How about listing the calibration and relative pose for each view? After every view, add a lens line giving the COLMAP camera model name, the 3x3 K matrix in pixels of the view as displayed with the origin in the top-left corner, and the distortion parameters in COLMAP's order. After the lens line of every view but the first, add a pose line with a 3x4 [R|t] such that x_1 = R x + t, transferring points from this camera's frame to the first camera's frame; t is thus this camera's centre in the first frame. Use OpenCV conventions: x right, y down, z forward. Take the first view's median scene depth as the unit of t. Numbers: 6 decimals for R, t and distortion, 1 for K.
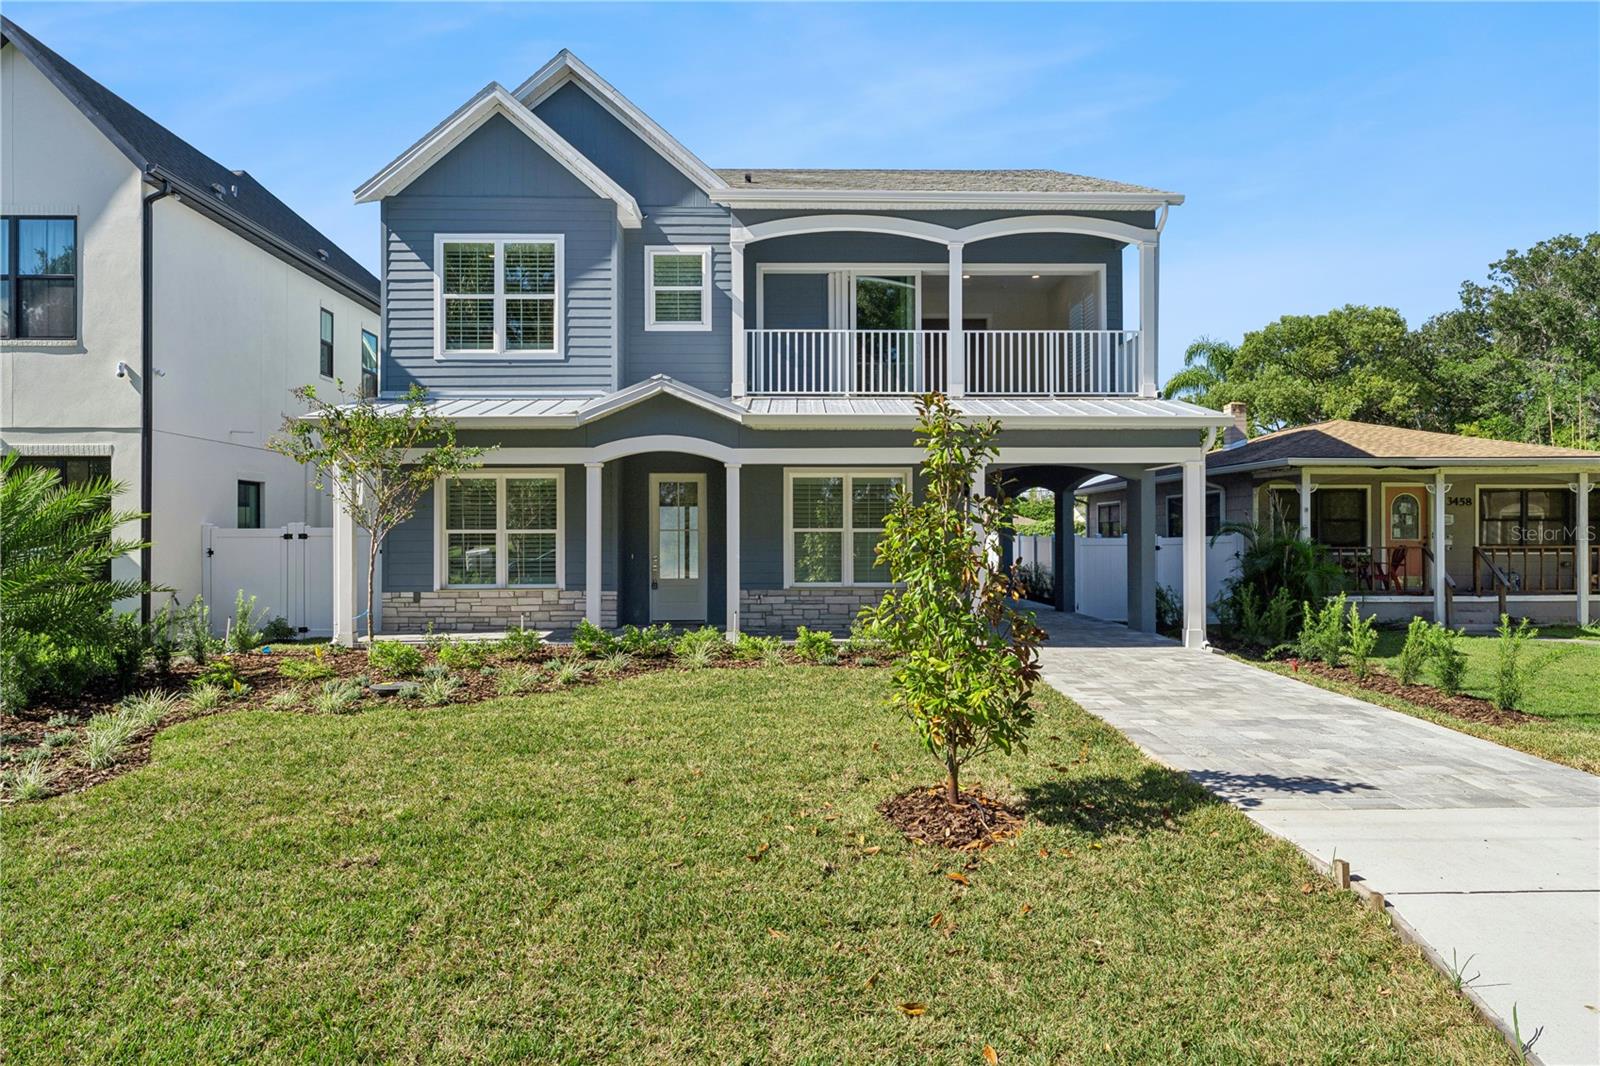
lens RADIAL K [[1009.6, 0, 801.6], [0, 1009.6, 533.0], [0, 0, 1]] dist [-0.006565, -0.007067]
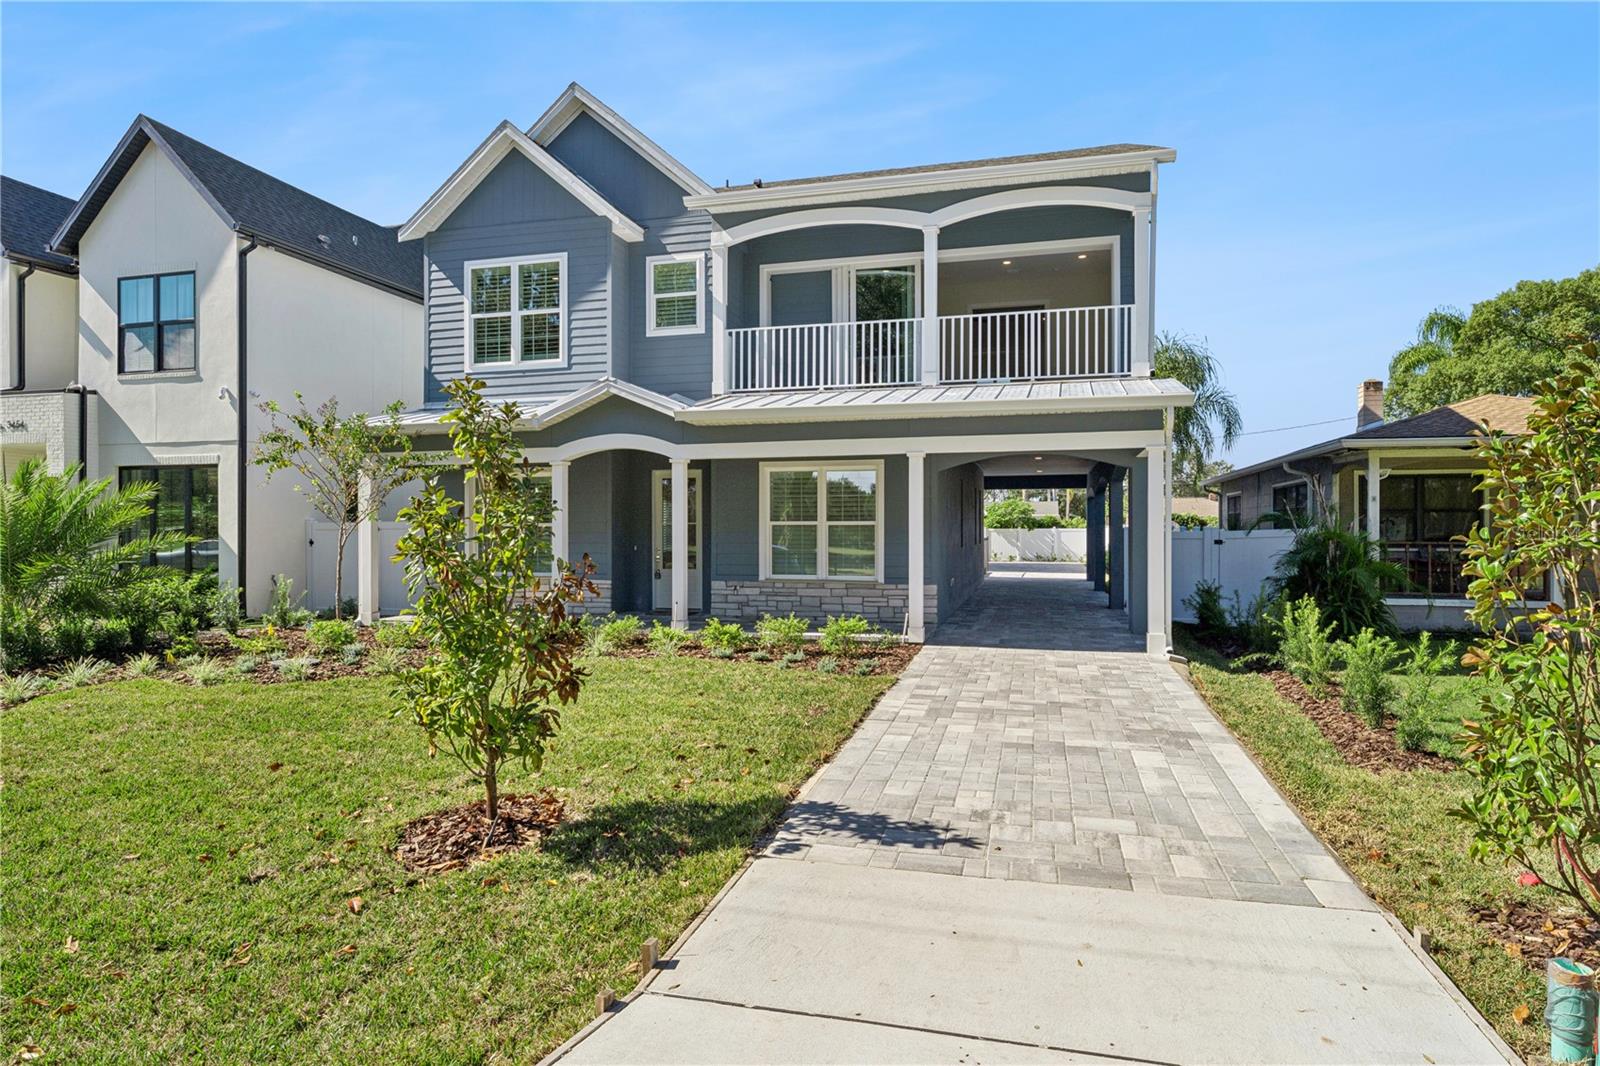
lens RADIAL K [[923.2, 0, 799.2], [0, 923.2, 534.1], [0, 0, 1]] dist [-0.009167, -0.002070]
pose [[0.959612, 0.001548, -0.281321, 0.283588], [0.001568, 0.999940, 0.010851, -0.002048], [0.281321, -0.010854, 0.959552, 0.109988]]
